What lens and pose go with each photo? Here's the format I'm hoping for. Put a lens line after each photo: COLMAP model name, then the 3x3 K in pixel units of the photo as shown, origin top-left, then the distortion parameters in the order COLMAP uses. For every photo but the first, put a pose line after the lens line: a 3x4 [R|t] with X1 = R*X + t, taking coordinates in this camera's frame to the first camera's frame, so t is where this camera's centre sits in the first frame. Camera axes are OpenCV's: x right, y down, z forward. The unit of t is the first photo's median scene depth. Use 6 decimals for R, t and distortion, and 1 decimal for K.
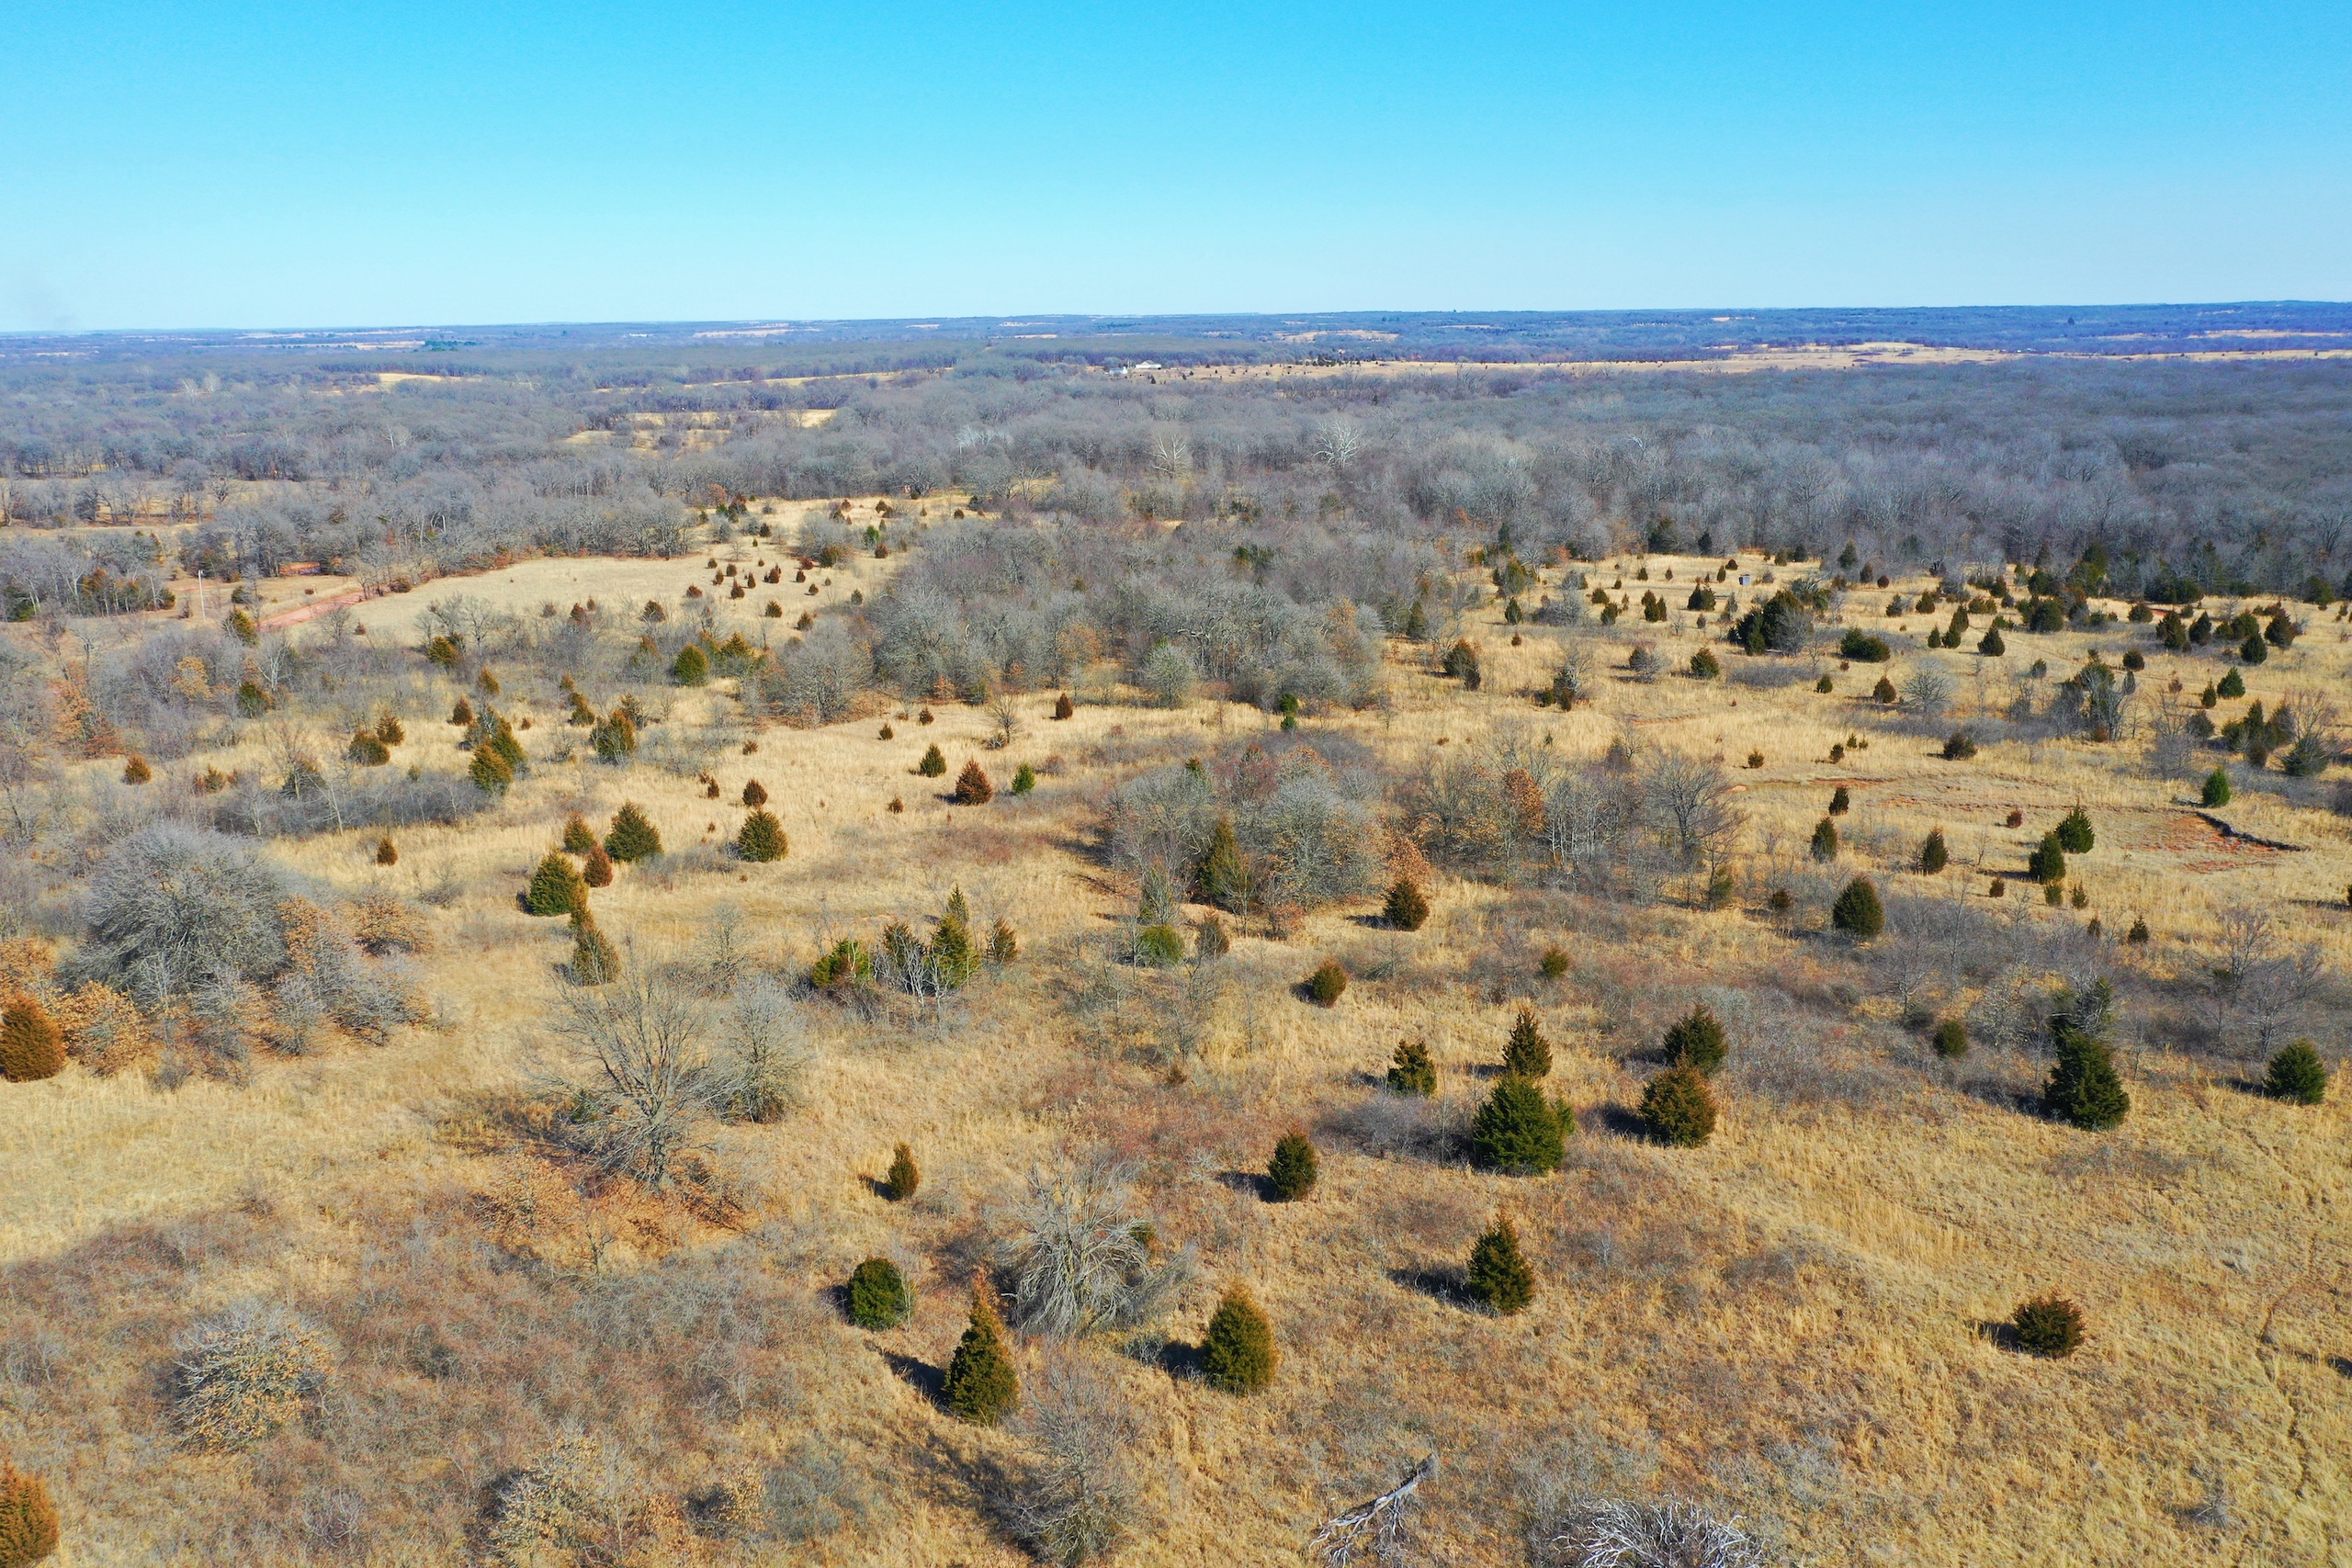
lens RADIAL K [[1835.0, 0, 1165.5], [0, 1835.0, 790.0], [0, 0, 1]] dist [-0.015037, 0.005085]
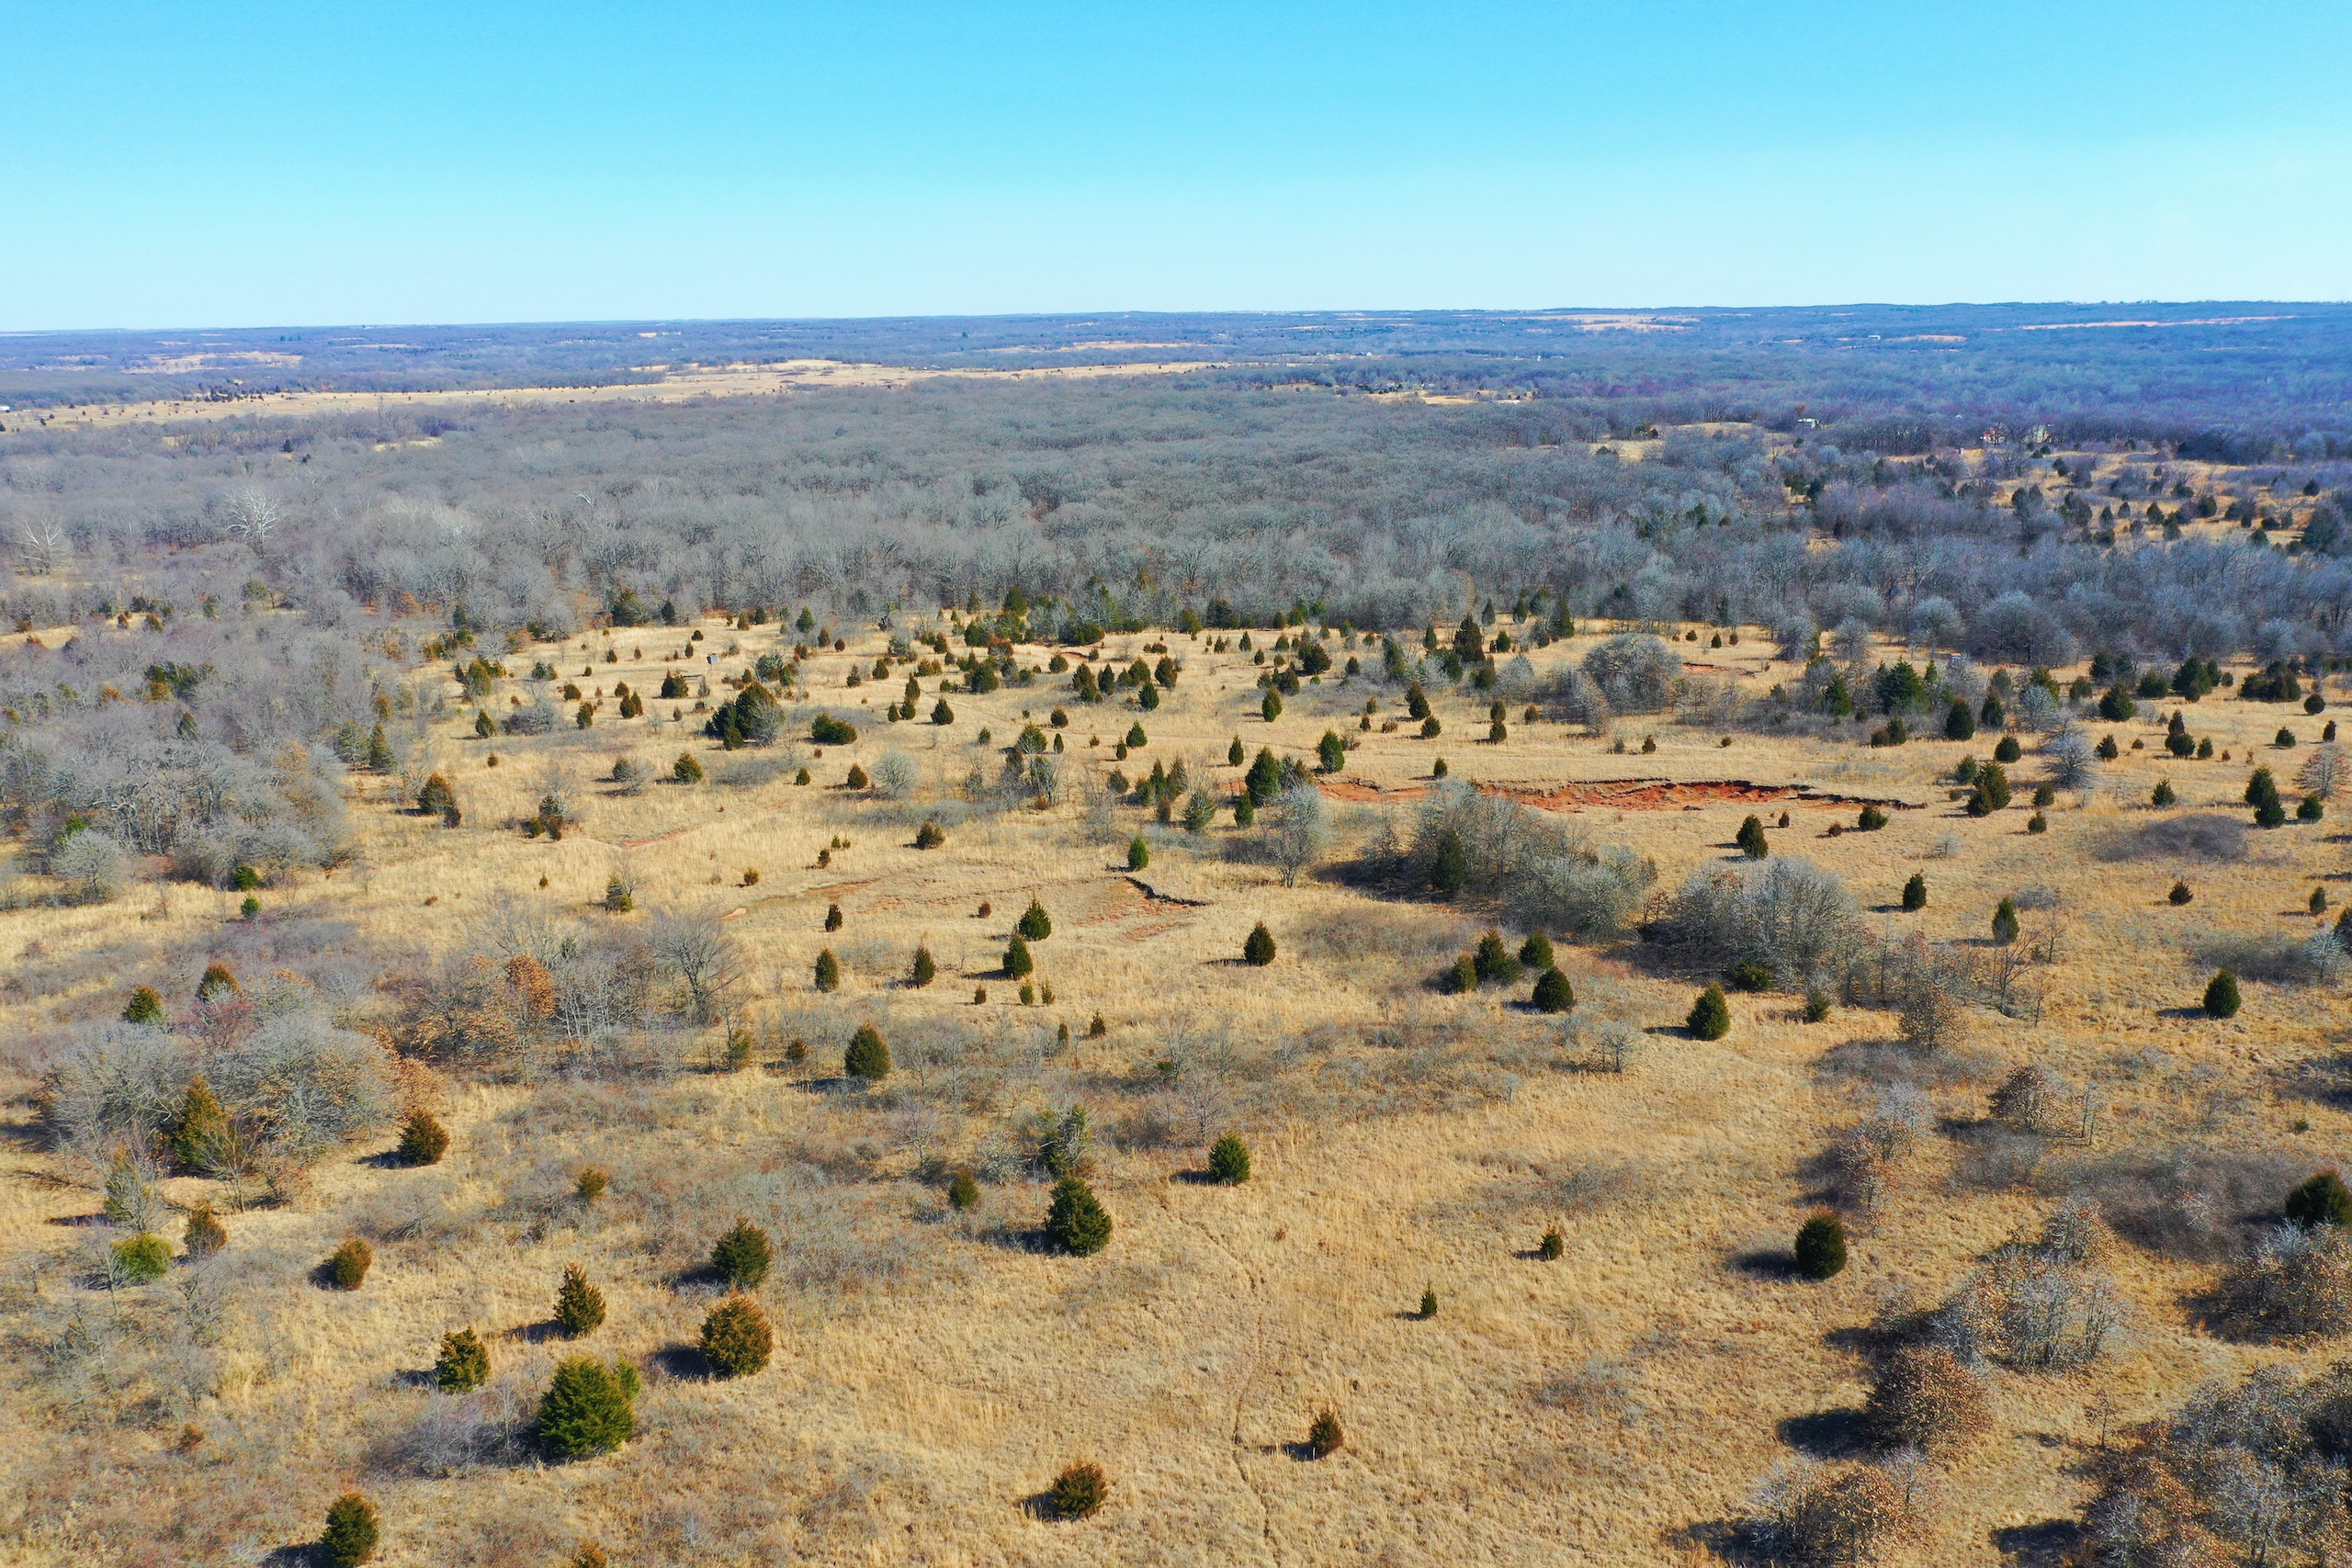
lens RADIAL K [[1835.0, 0, 1165.5], [0, 1835.0, 790.0], [0, 0, 1]] dist [-0.015037, 0.005085]
pose [[0.850722, -0.131422, 0.508920, -0.000871], [0.133284, 0.990529, 0.032992, -0.075707], [-0.508436, 0.039764, 0.860181, -0.018356]]
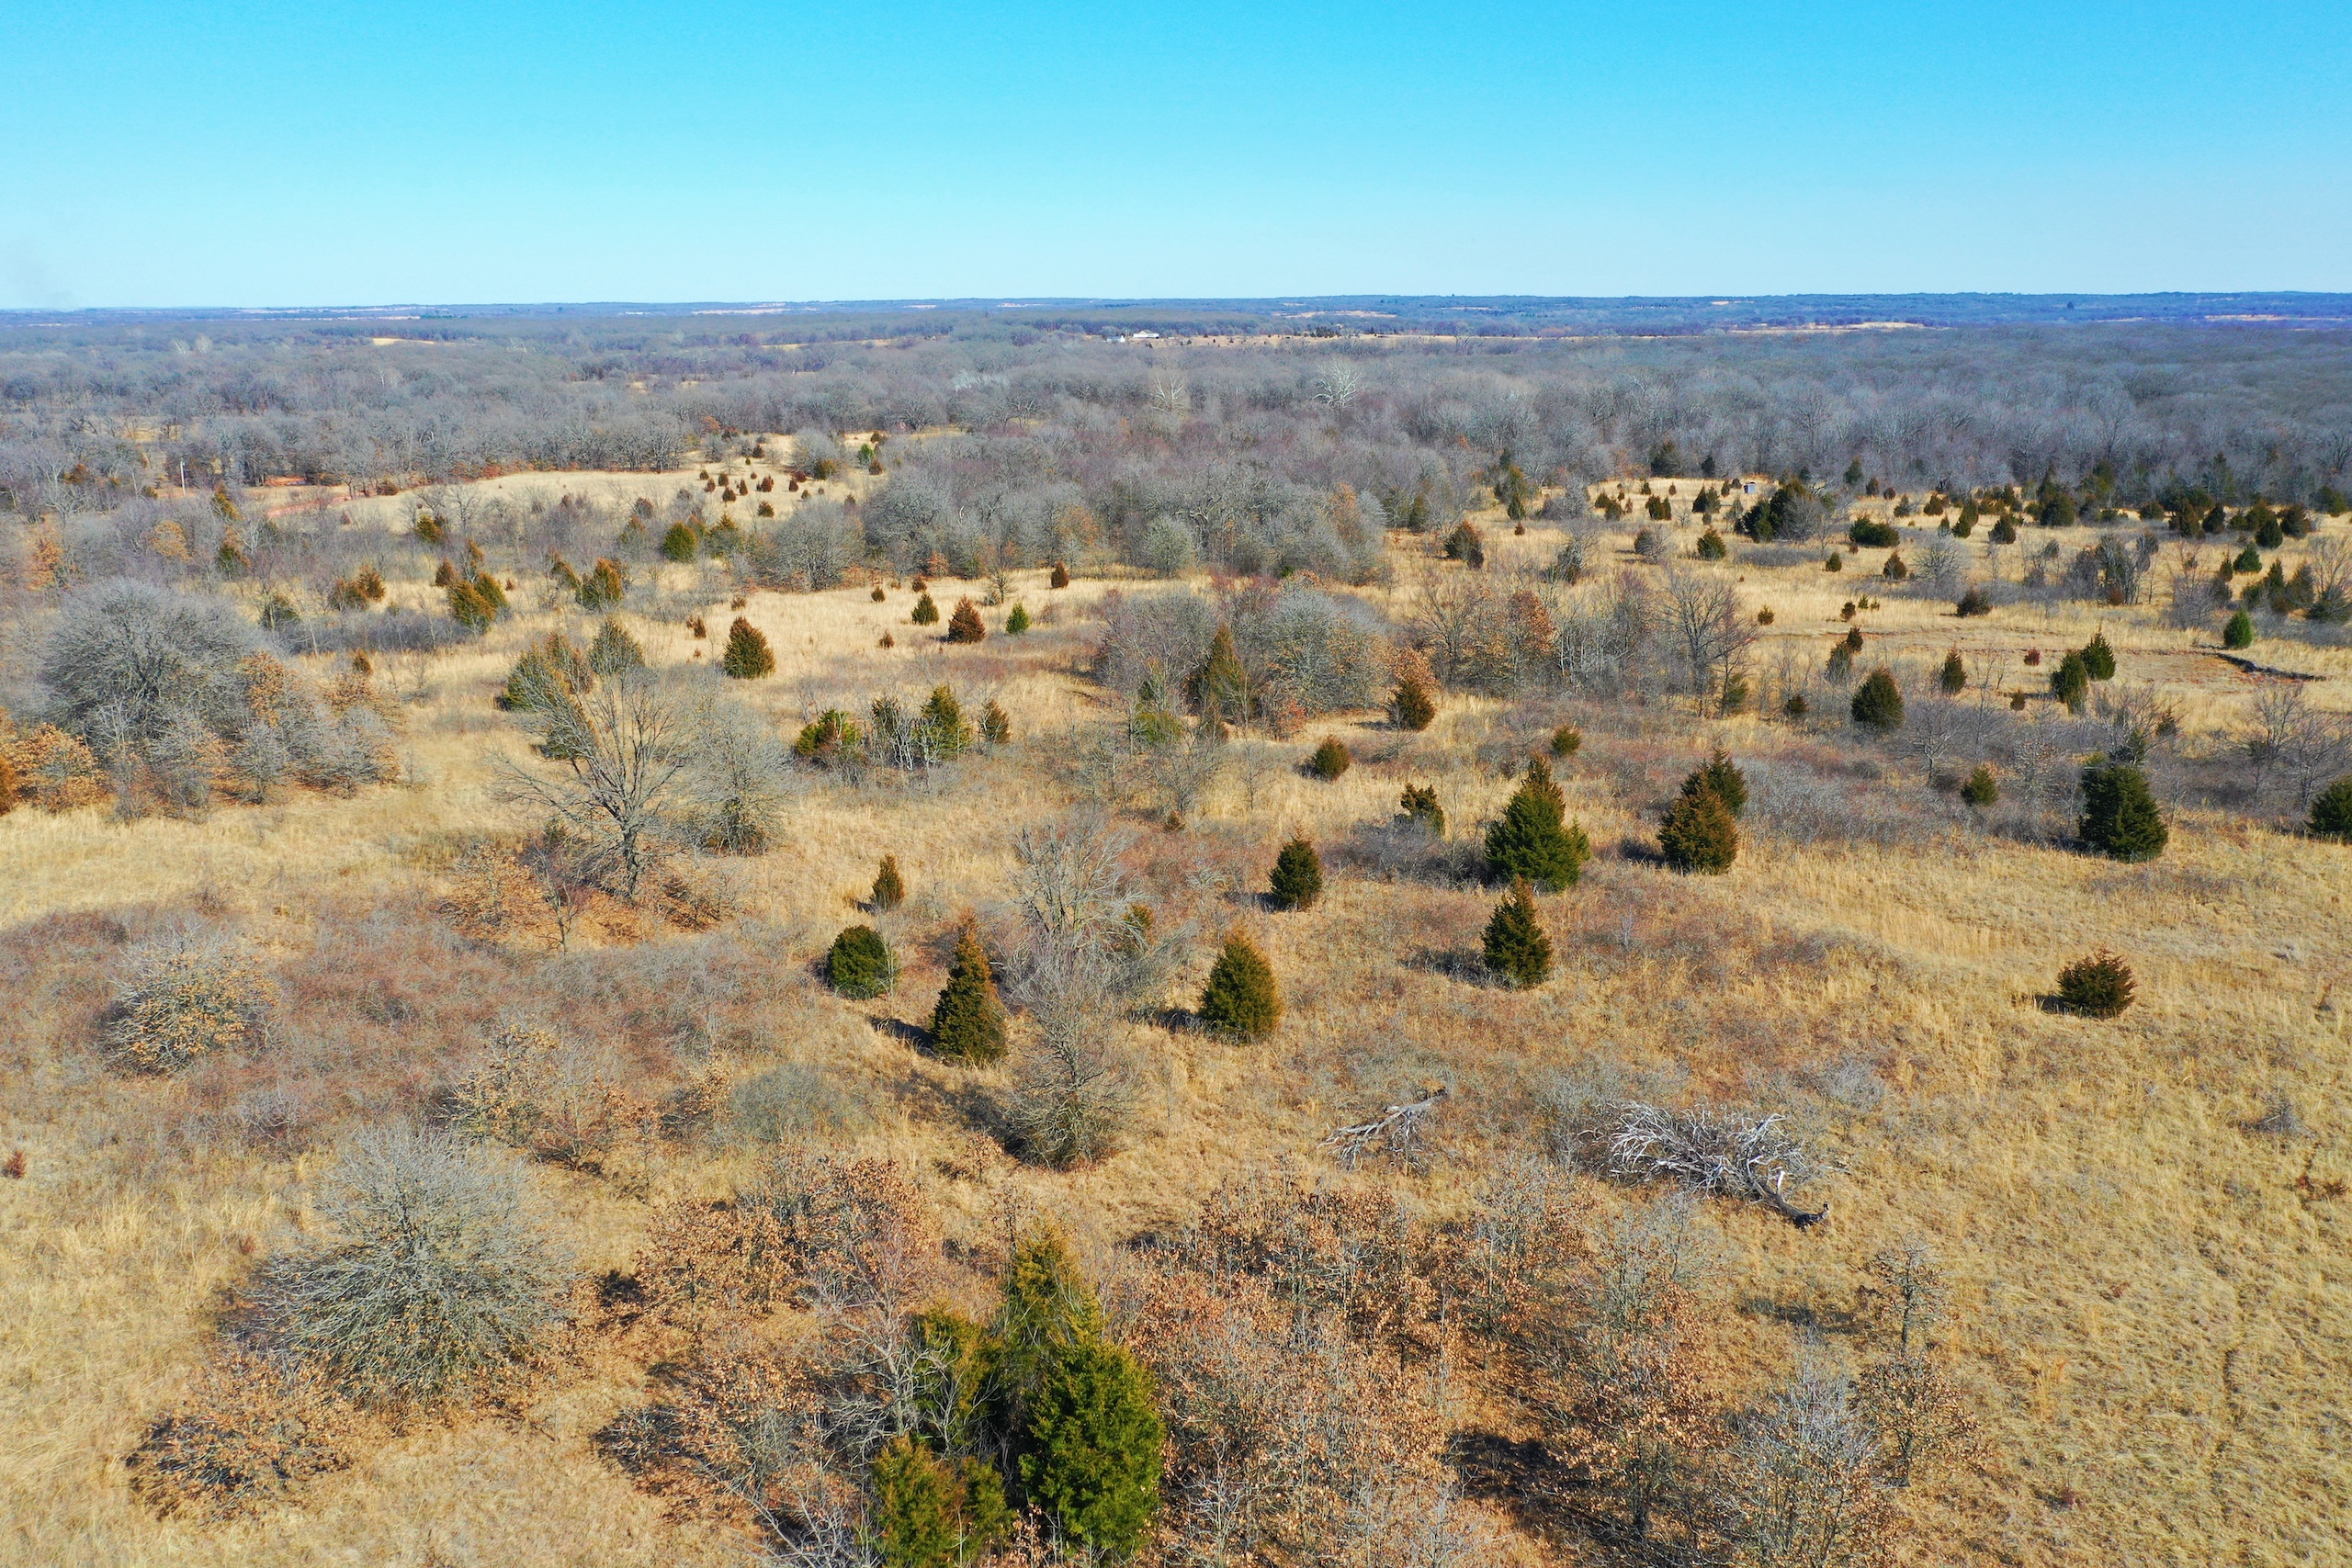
lens RADIAL K [[1835.0, 0, 1165.5], [0, 1835.0, 790.0], [0, 0, 1]] dist [-0.015037, 0.005085]
pose [[0.999987, 0.004508, 0.002328, -0.000647], [-0.004519, 0.999978, 0.004836, 0.080836], [-0.002306, -0.004847, 0.999986, 0.023364]]
